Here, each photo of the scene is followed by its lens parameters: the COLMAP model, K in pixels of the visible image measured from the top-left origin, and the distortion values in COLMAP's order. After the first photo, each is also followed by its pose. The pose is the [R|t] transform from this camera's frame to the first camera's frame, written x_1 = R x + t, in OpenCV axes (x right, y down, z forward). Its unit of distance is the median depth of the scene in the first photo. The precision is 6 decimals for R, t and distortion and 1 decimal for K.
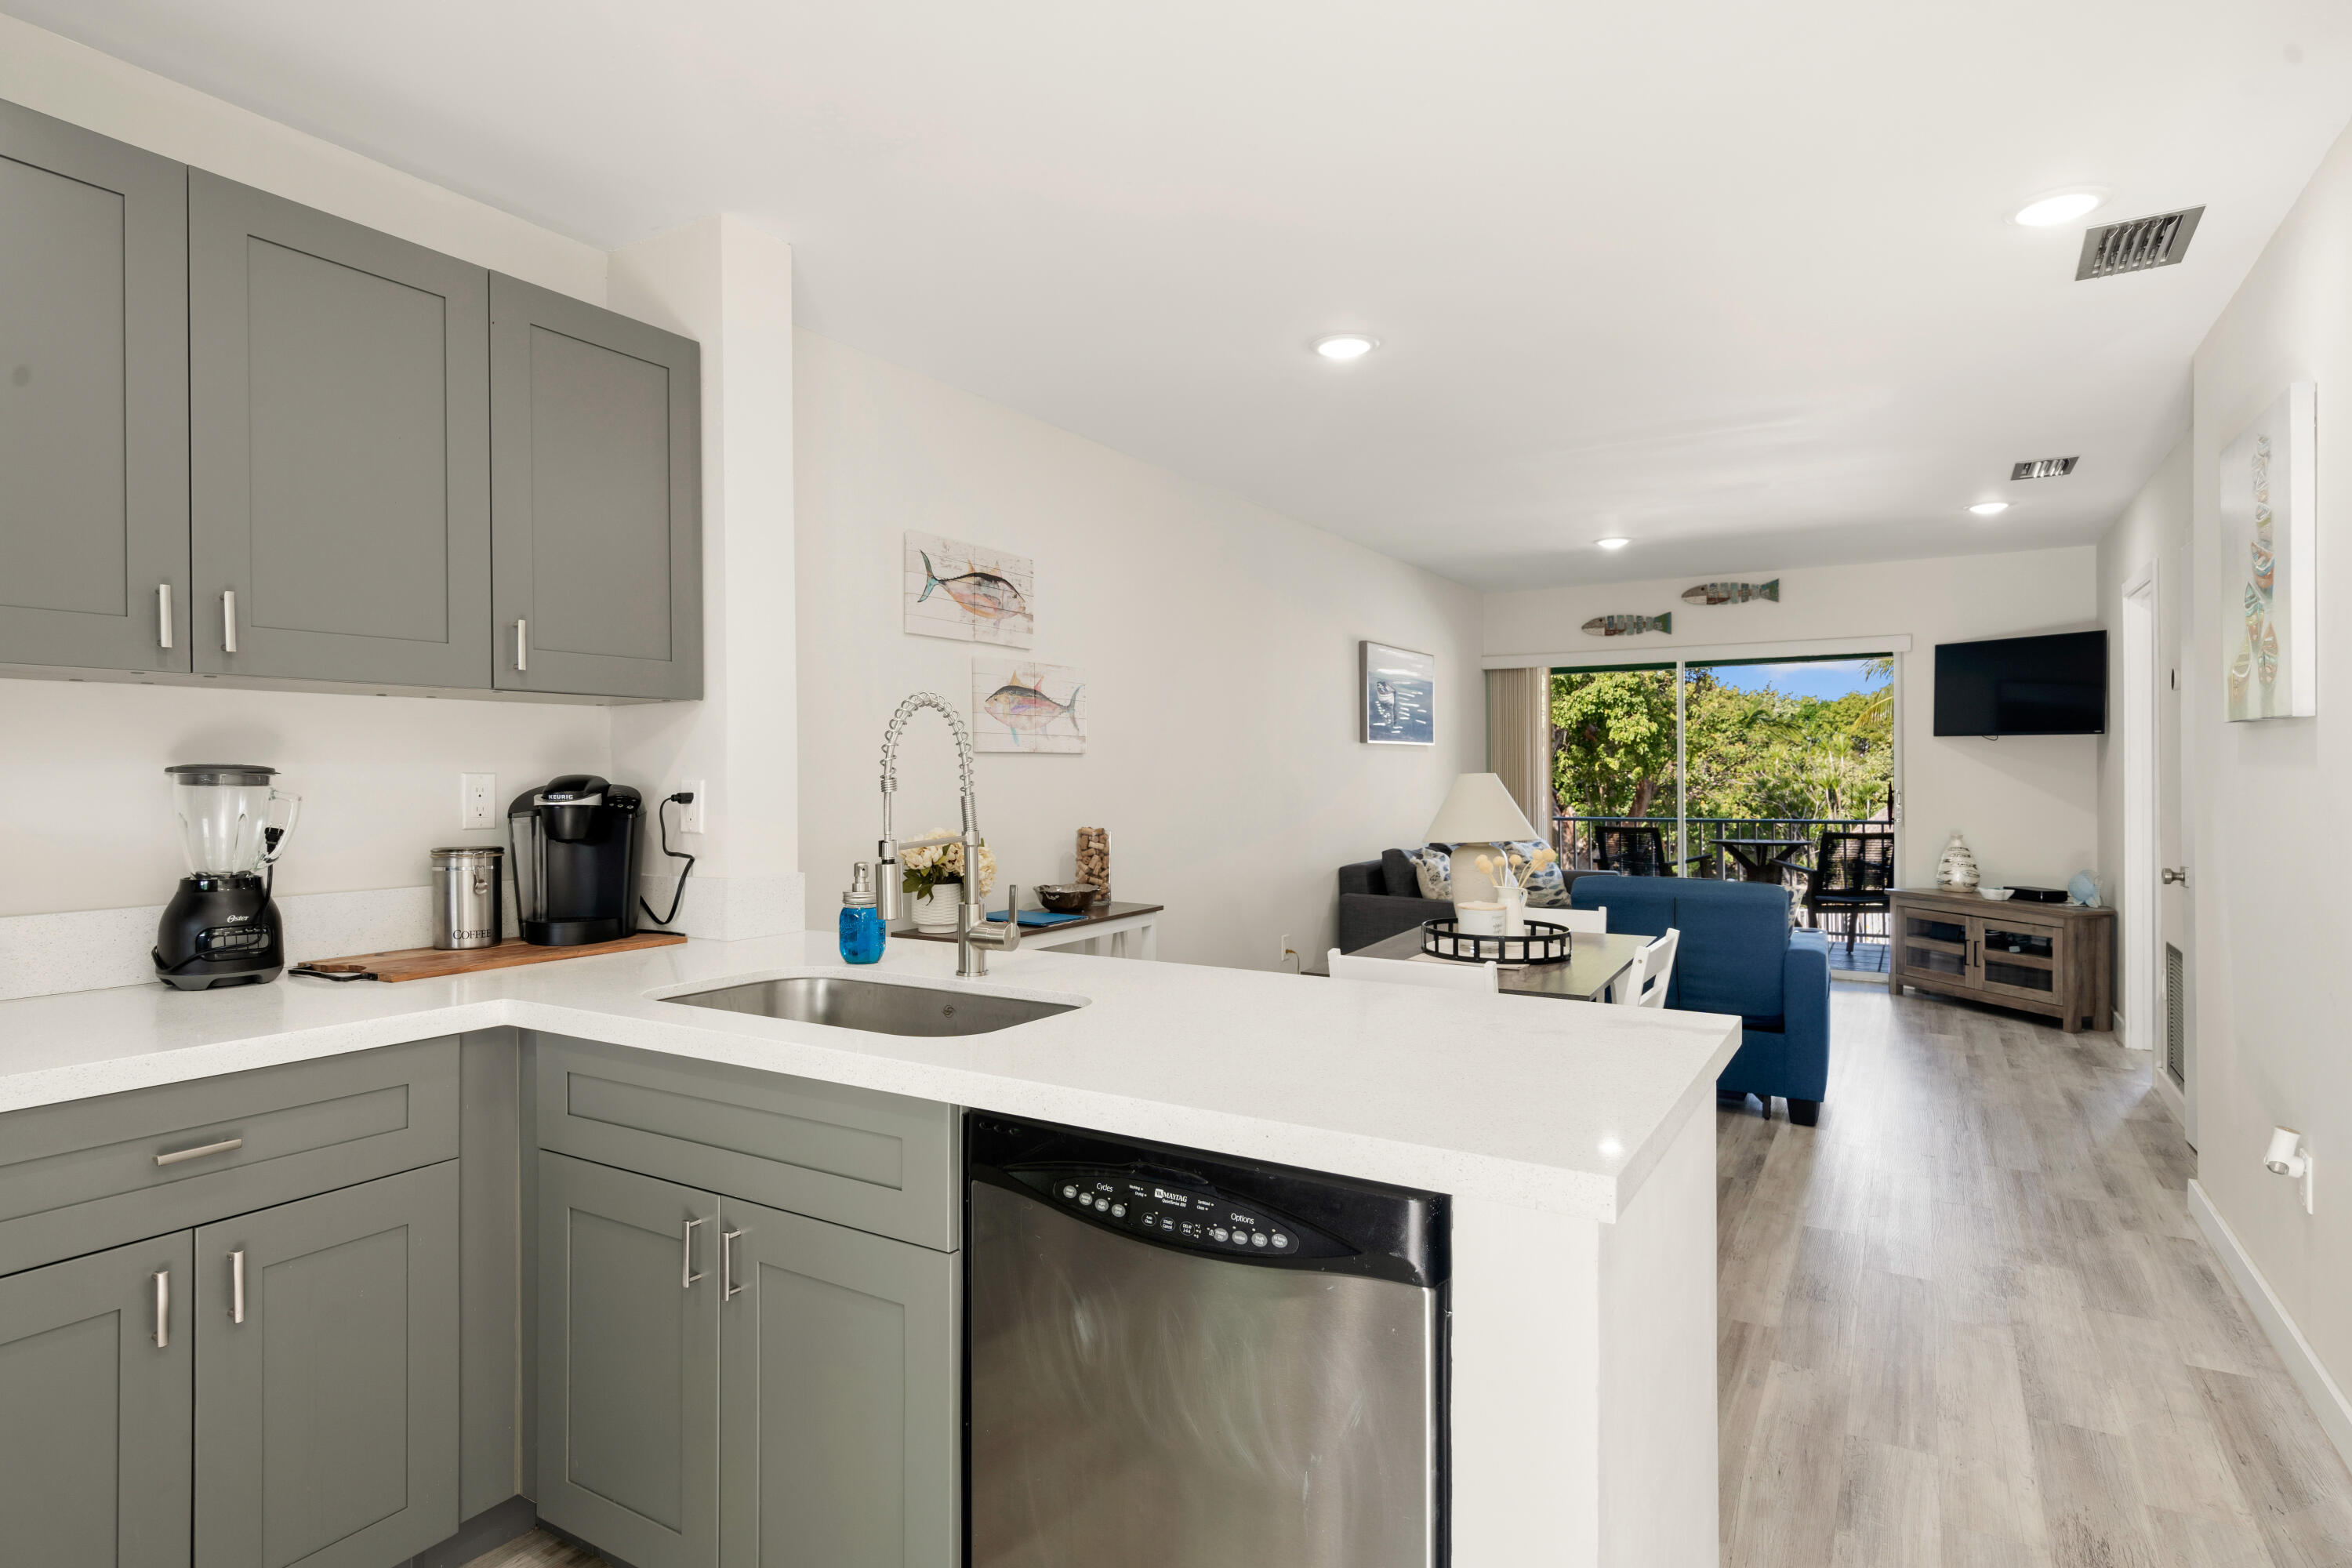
lens RADIAL K [[1240.3, 0, 1172.1], [0, 1240.3, 761.9], [0, 0, 1]] dist [-0.001719, 0.000112]
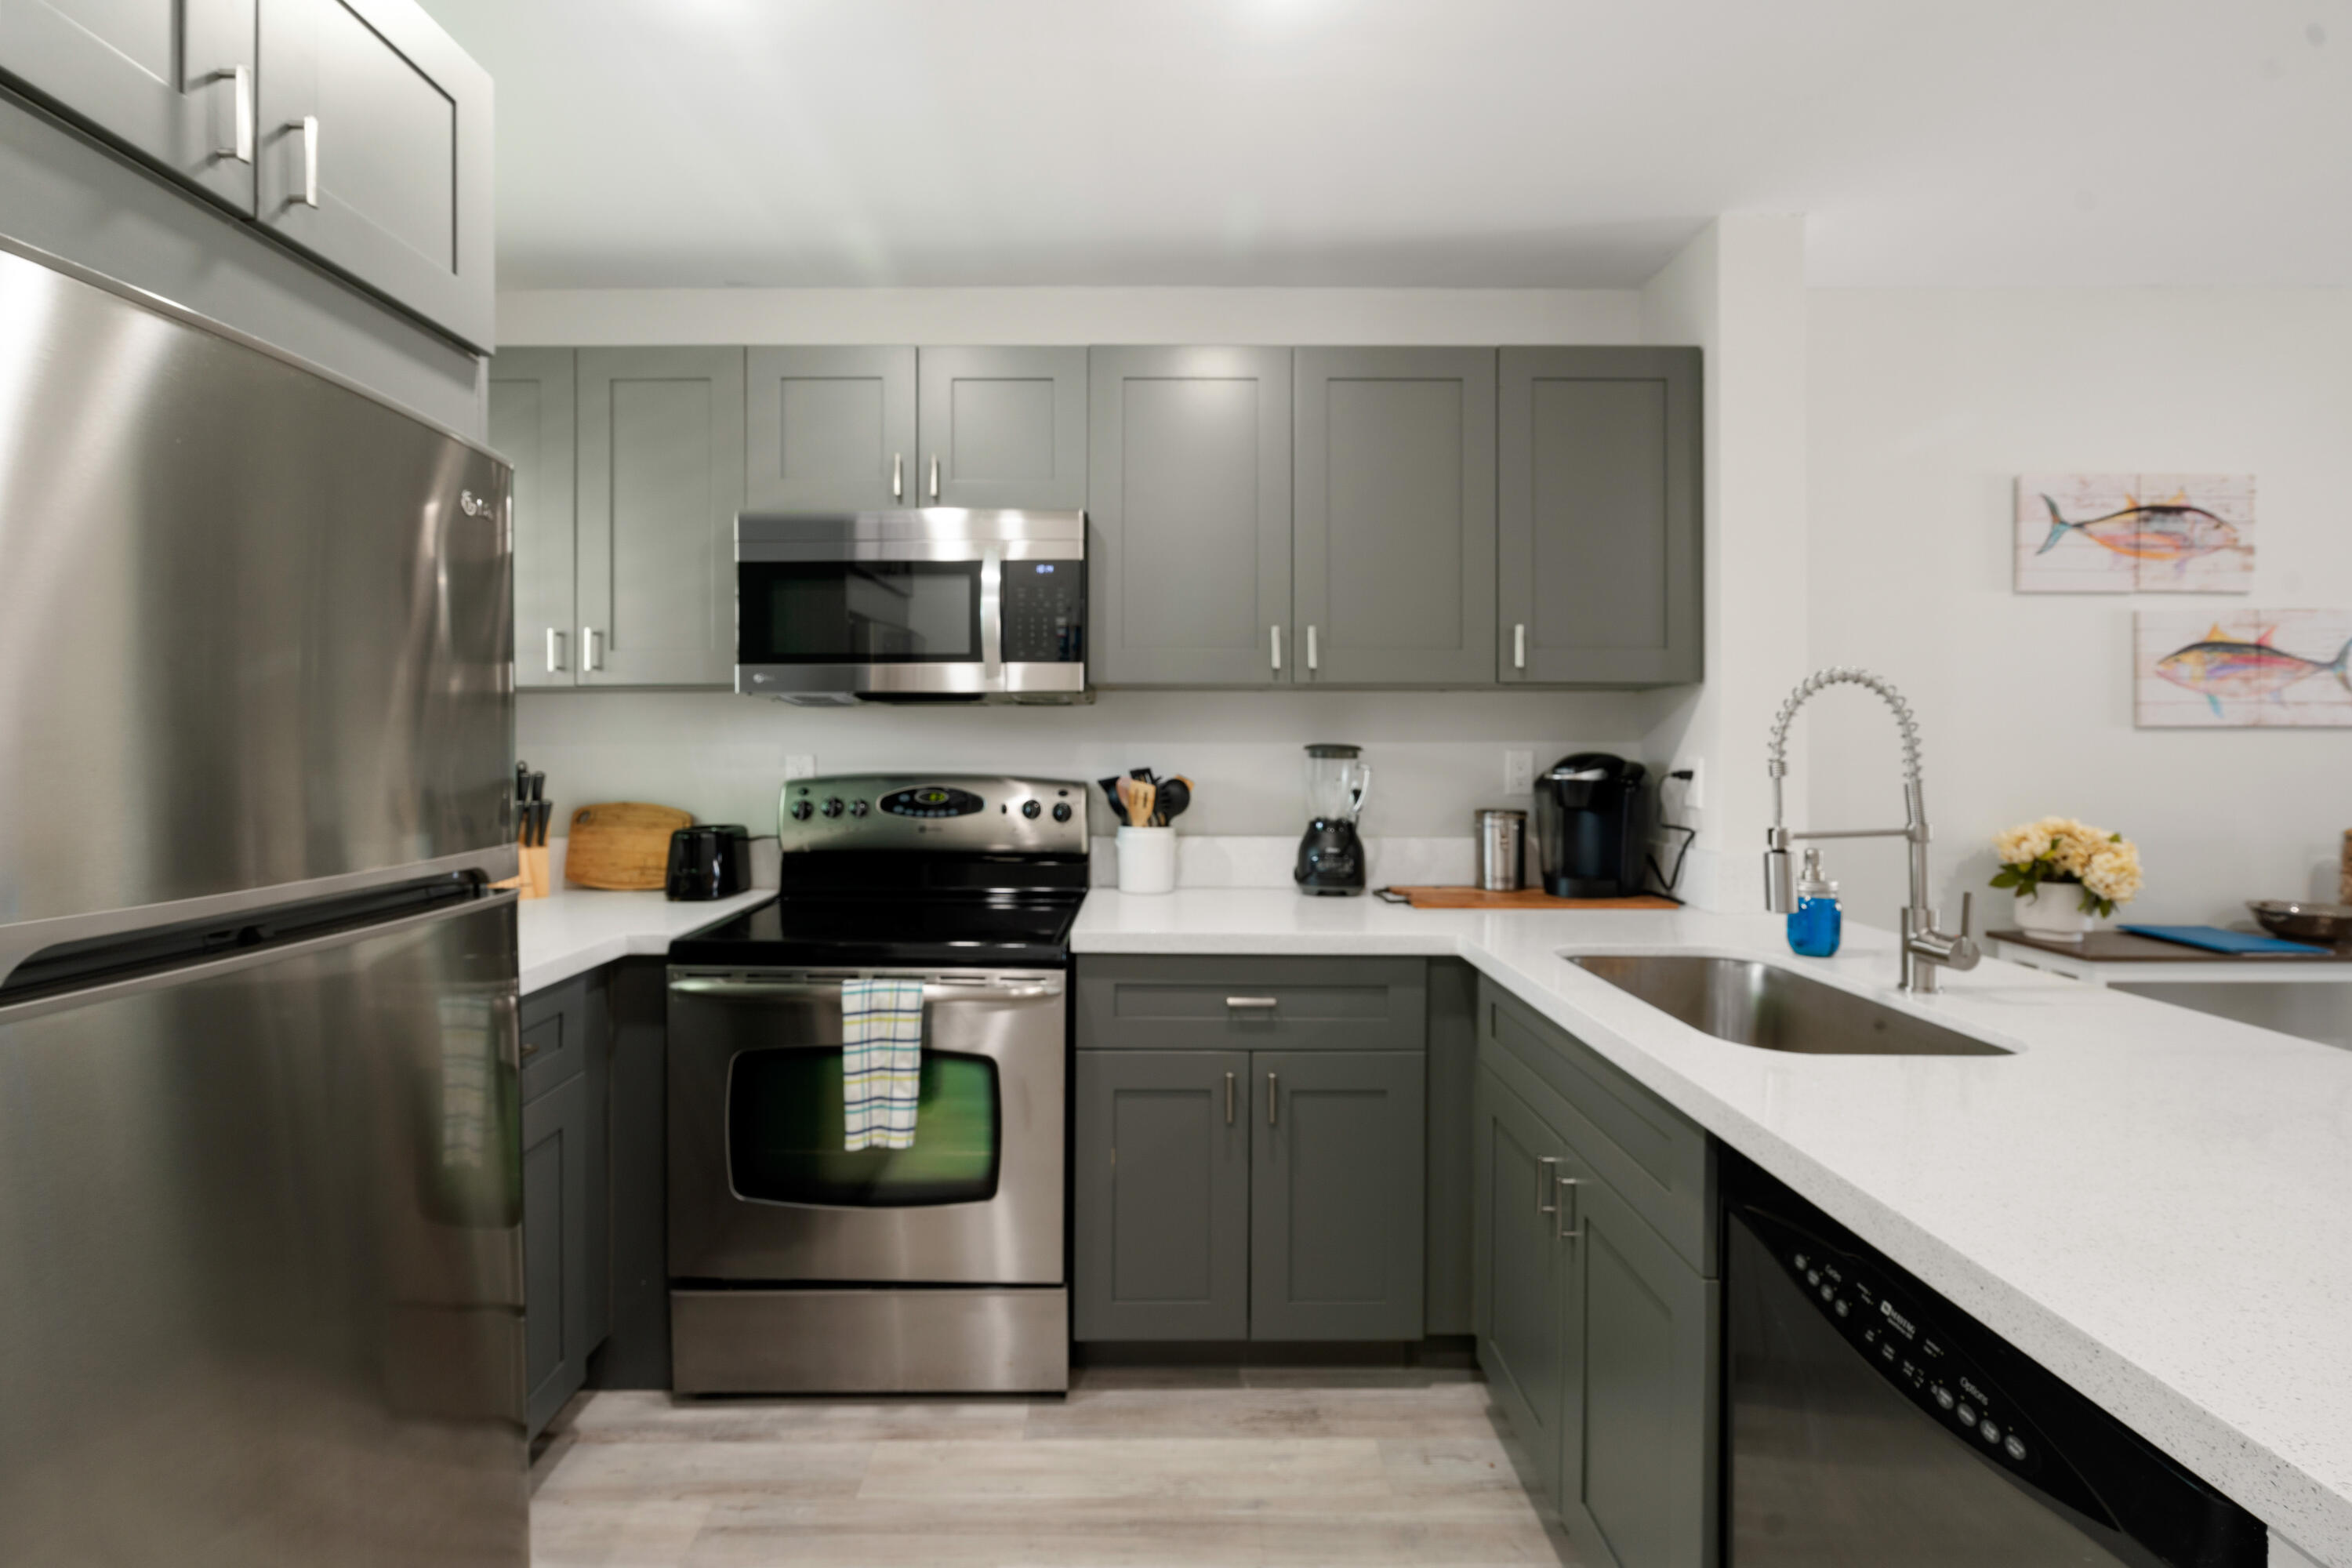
lens RADIAL K [[1070.3, 0, 1170.0], [0, 1070.3, 742.9], [0, 0, 1]] dist [-0.003423, -0.000493]
pose [[0.524776, 0.003441, -0.851234, 0.180843], [0.003610, 0.999974, 0.006268, -0.006712], [0.851233, -0.006363, 0.524750, 0.151446]]
